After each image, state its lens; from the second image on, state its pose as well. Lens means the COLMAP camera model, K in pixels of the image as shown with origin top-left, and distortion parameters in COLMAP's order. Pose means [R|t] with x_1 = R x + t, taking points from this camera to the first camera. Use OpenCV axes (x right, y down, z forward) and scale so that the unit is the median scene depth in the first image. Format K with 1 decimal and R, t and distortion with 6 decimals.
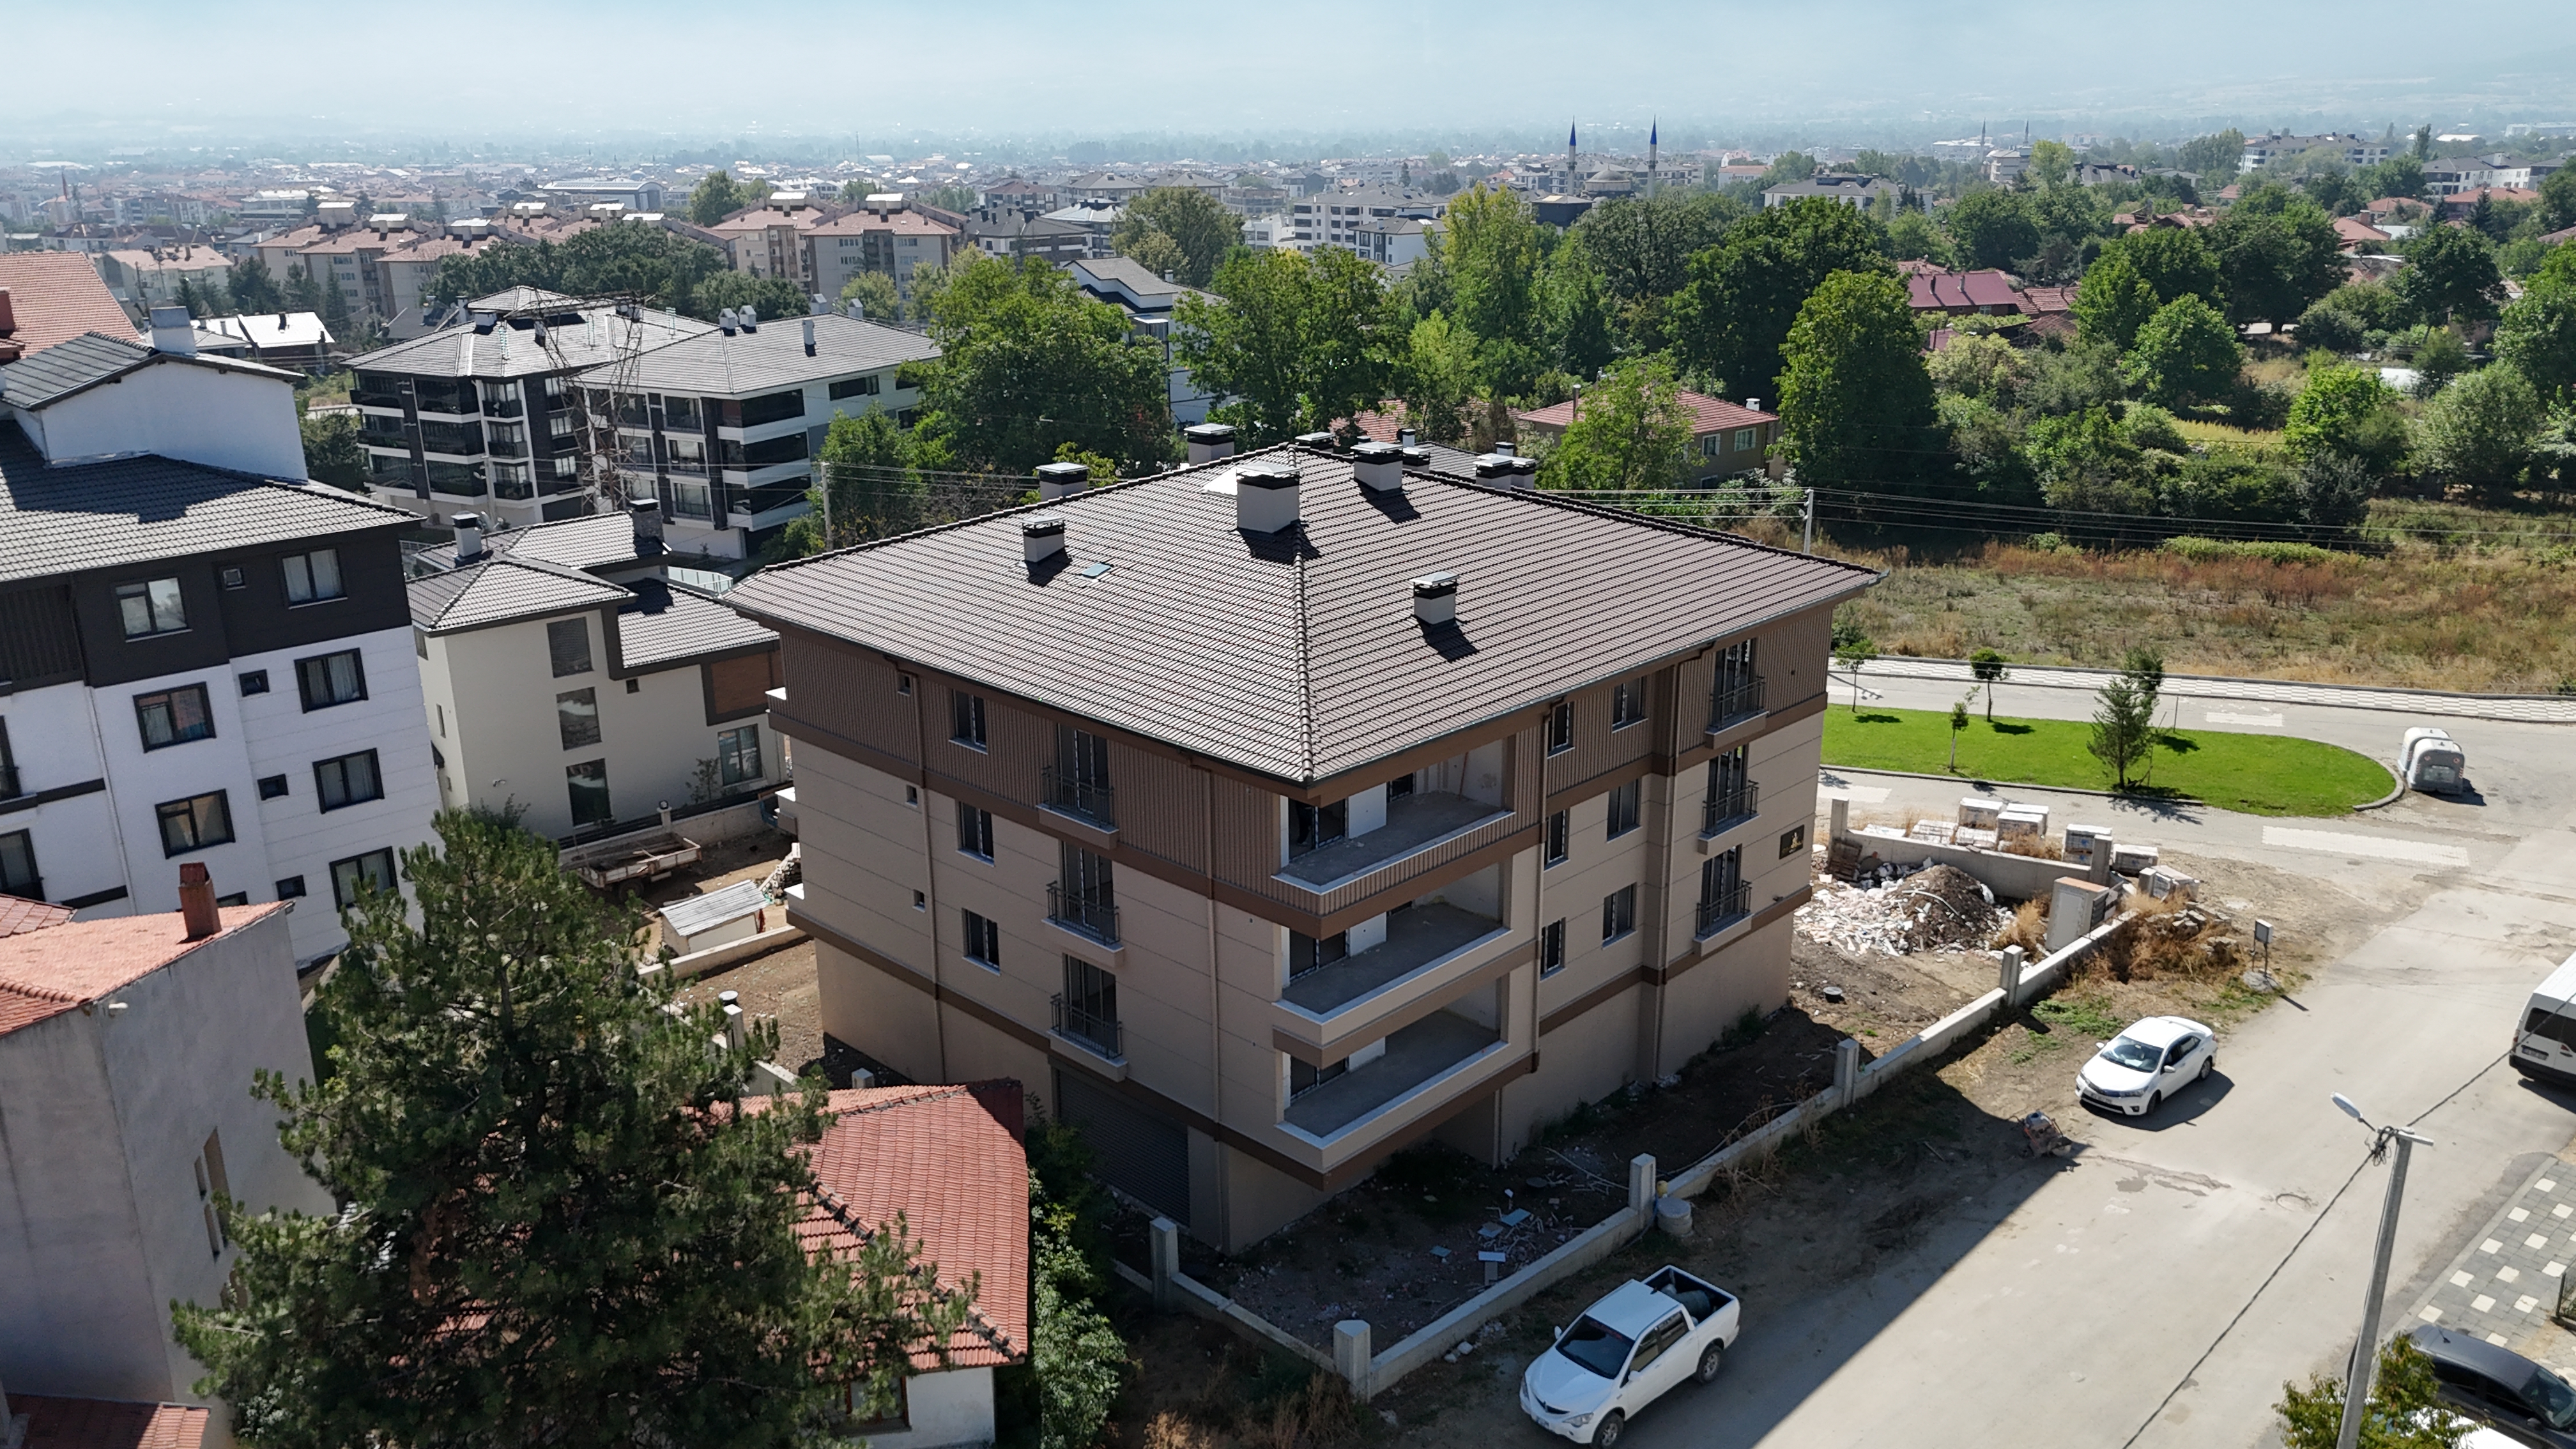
lens RADIAL K [[1903.3, 0, 1292.5], [0, 1903.3, 723.1], [0, 0, 1]] dist [0.065840, -0.064283]
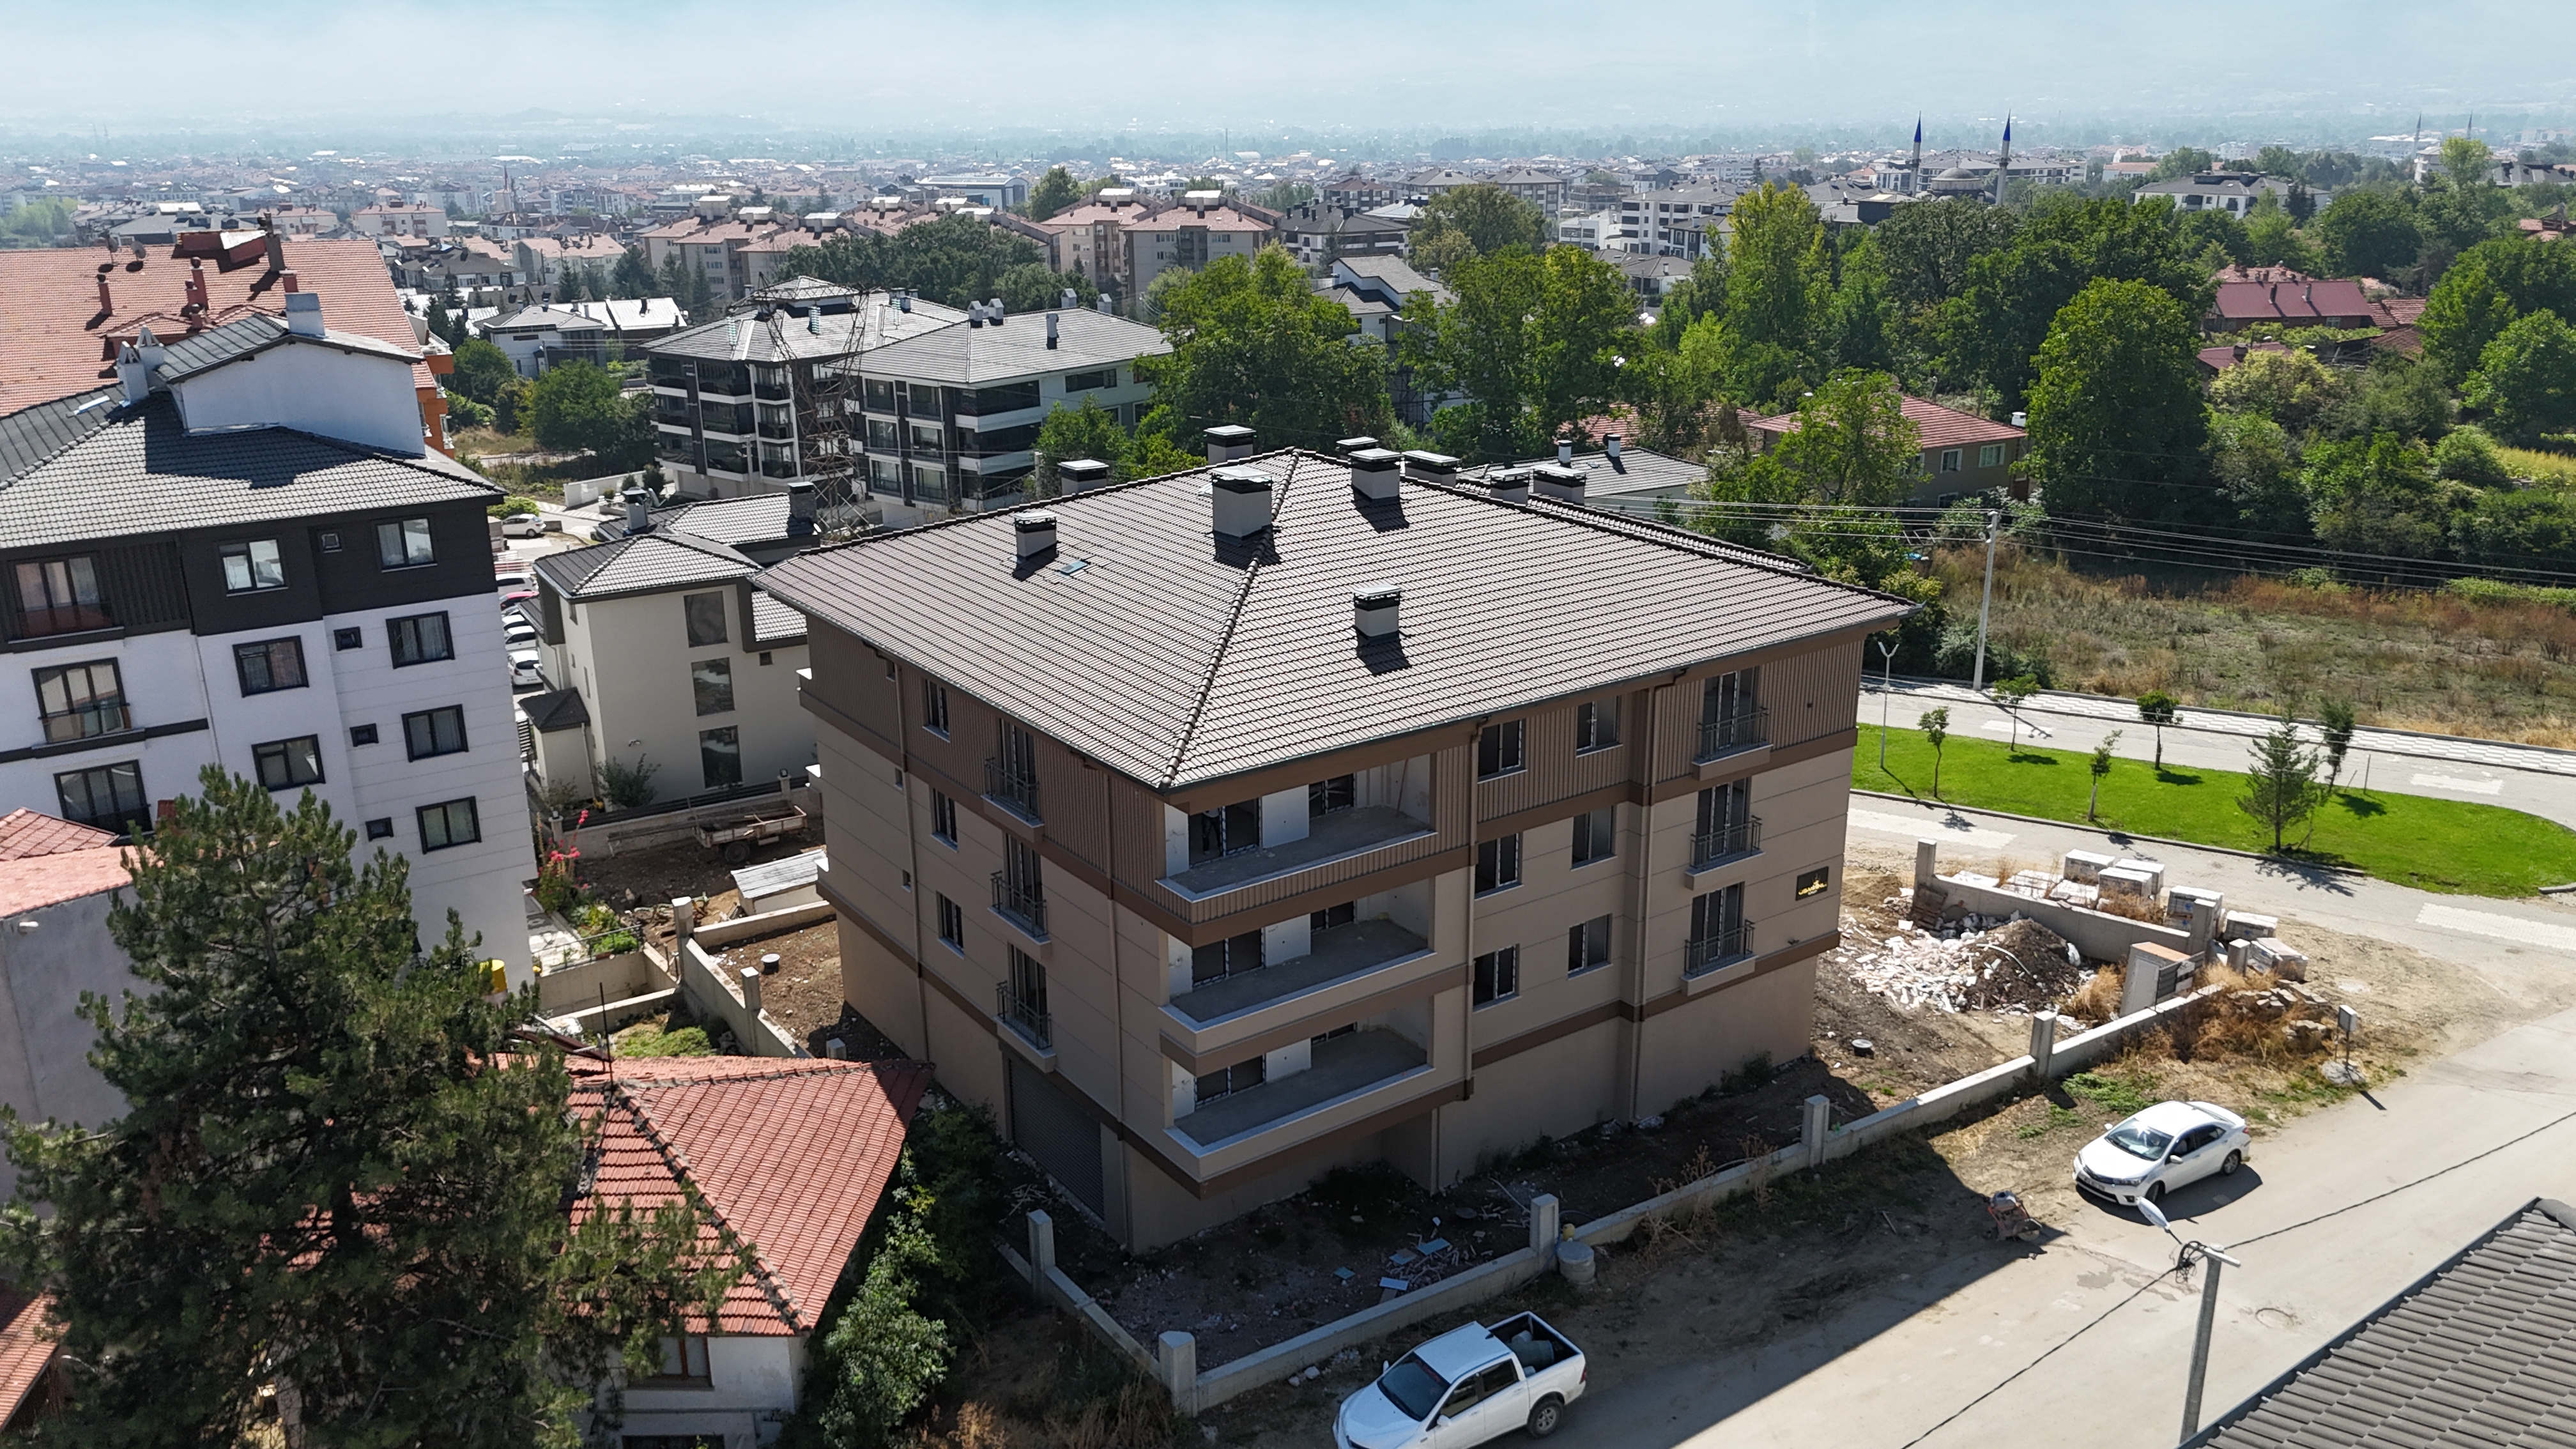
lens RADIAL K [[1903.3, 0, 1292.5], [0, 1903.3, 723.1], [0, 0, 1]] dist [0.065840, -0.064283]
pose [[0.983153, 0.055436, -0.174174, 0.155048], [-0.055114, 0.998458, 0.006690, -0.008617], [0.174276, 0.003023, 0.984692, 0.018746]]
